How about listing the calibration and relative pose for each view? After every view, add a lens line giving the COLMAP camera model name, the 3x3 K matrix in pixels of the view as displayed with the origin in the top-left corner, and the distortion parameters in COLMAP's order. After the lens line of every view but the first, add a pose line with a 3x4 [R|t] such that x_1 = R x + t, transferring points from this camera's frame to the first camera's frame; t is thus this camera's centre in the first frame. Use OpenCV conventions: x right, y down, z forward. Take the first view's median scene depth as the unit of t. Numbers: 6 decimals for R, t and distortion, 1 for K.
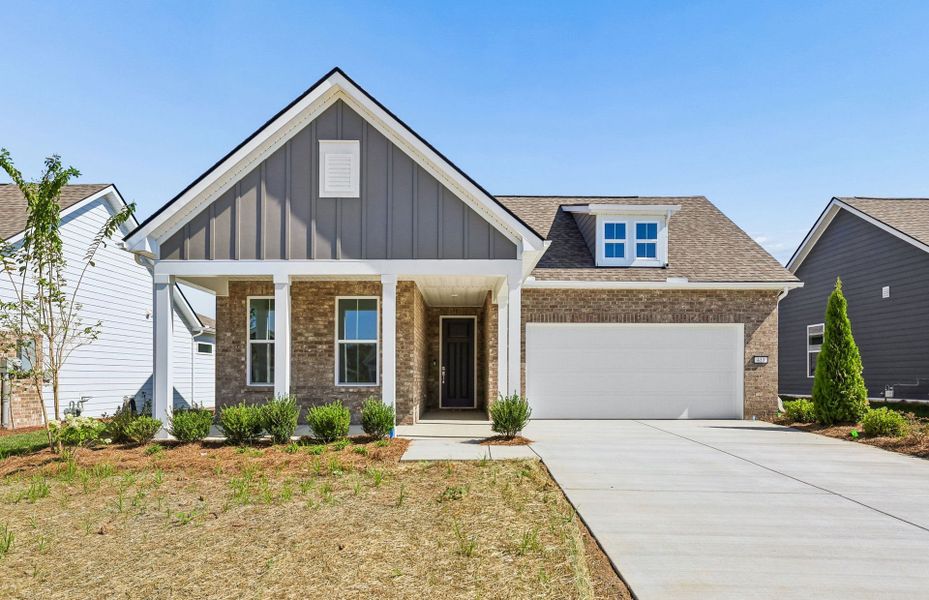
lens RADIAL K [[579.9, 0, 465.9], [0, 579.9, 370.6], [0, 0, 1]] dist [-0.003308, -0.000786]
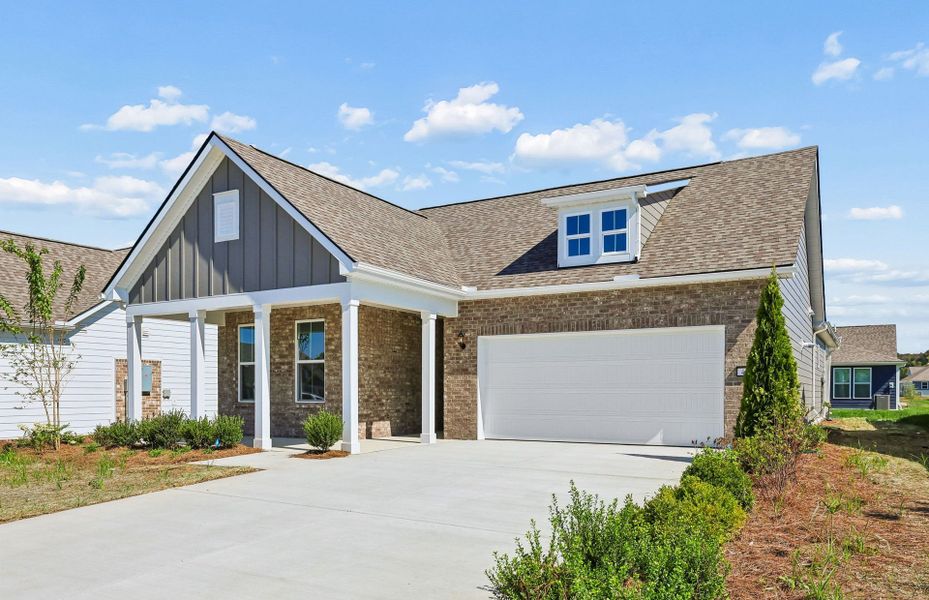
lens RADIAL K [[696.5, 0, 464.2], [0, 696.5, 398.4], [0, 0, 1]] dist [0.006160, 0.002558]
pose [[0.866293, 0.002295, -0.499532, 0.647845], [0.008233, 0.999788, 0.018870, -0.003273], [0.499469, -0.020459, 0.866090, 0.012163]]
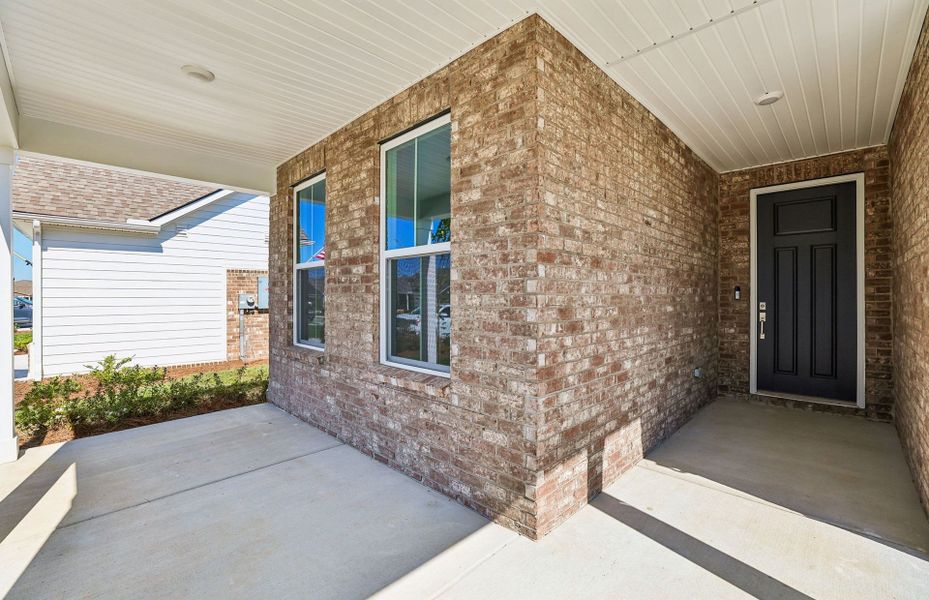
lens RADIAL K [[397.0, 0, 462.5], [0, 397.0, 296.0], [0, 0, 1]] dist [-0.042043, 0.017957]
pose [[0.706984, -0.001955, -0.707227, 0.013997], [0.012002, 0.999885, 0.009234, -0.021097], [0.707128, -0.015017, 0.706926, 0.763497]]
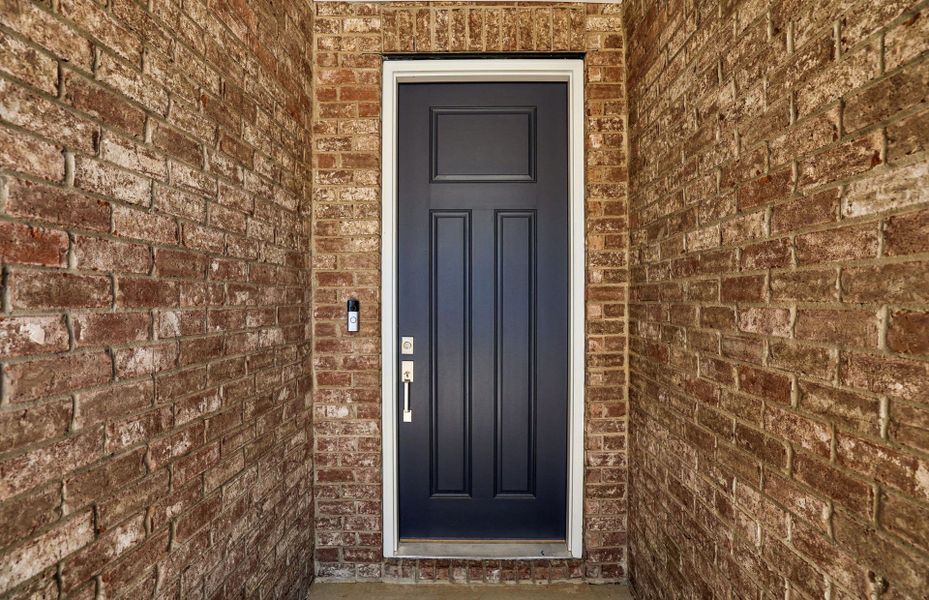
lens RADIAL K [[397.0, 0, 462.5], [0, 397.0, 296.0], [0, 0, 1]] dist [-0.042043, 0.017957]
pose [[0.999738, -0.001872, -0.022811, -0.020943], [0.002426, 0.999702, 0.024297, -0.028366], [0.022758, -0.024346, 0.999445, 1.072632]]
